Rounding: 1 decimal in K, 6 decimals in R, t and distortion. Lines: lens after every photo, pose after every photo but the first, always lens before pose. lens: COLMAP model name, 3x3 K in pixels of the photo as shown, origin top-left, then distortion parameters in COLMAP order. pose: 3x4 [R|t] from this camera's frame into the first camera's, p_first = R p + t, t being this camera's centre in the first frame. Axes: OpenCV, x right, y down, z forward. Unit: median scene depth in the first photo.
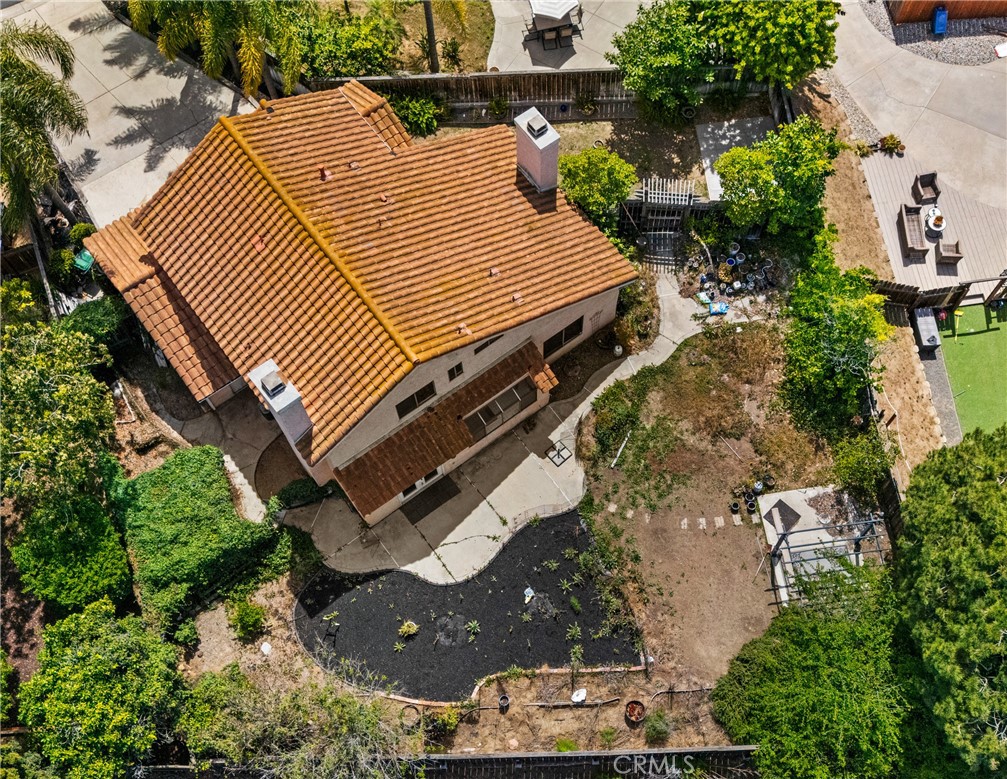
lens RADIAL K [[1116.5, 0, 503.5], [0, 1116.5, 389.5], [0, 0, 1]] dist [0.007722, 0.019608]
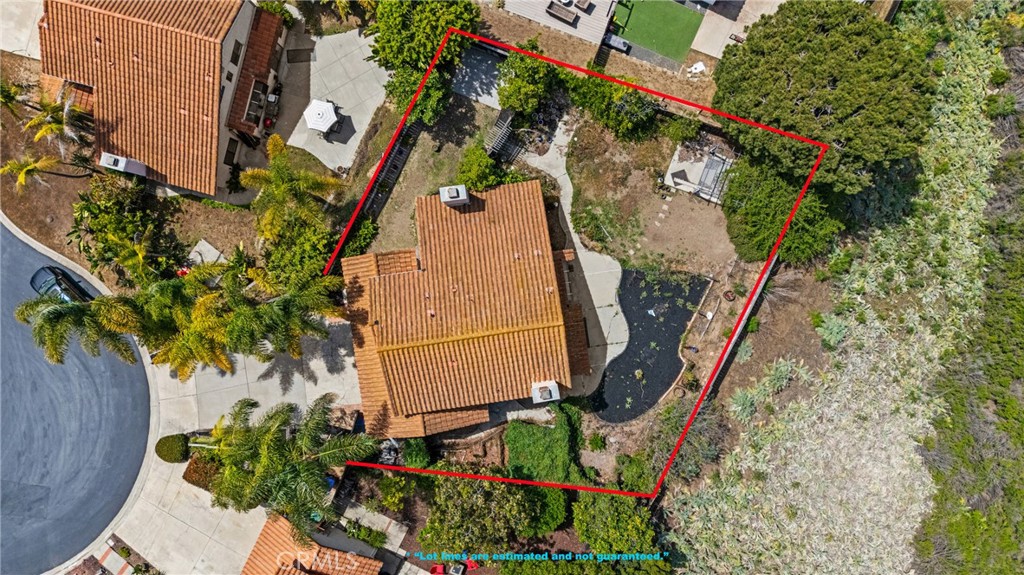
lens RADIAL K [[712.3, 0, 508.7], [0, 712.3, 299.2], [0, 0, 1]] dist [0.003982, 0.000460]
pose [[0.475823, -0.879431, -0.013921, -0.057591], [0.833858, 0.446018, 0.325190, -0.435394], [-0.279773, -0.166341, 0.945546, -0.115326]]
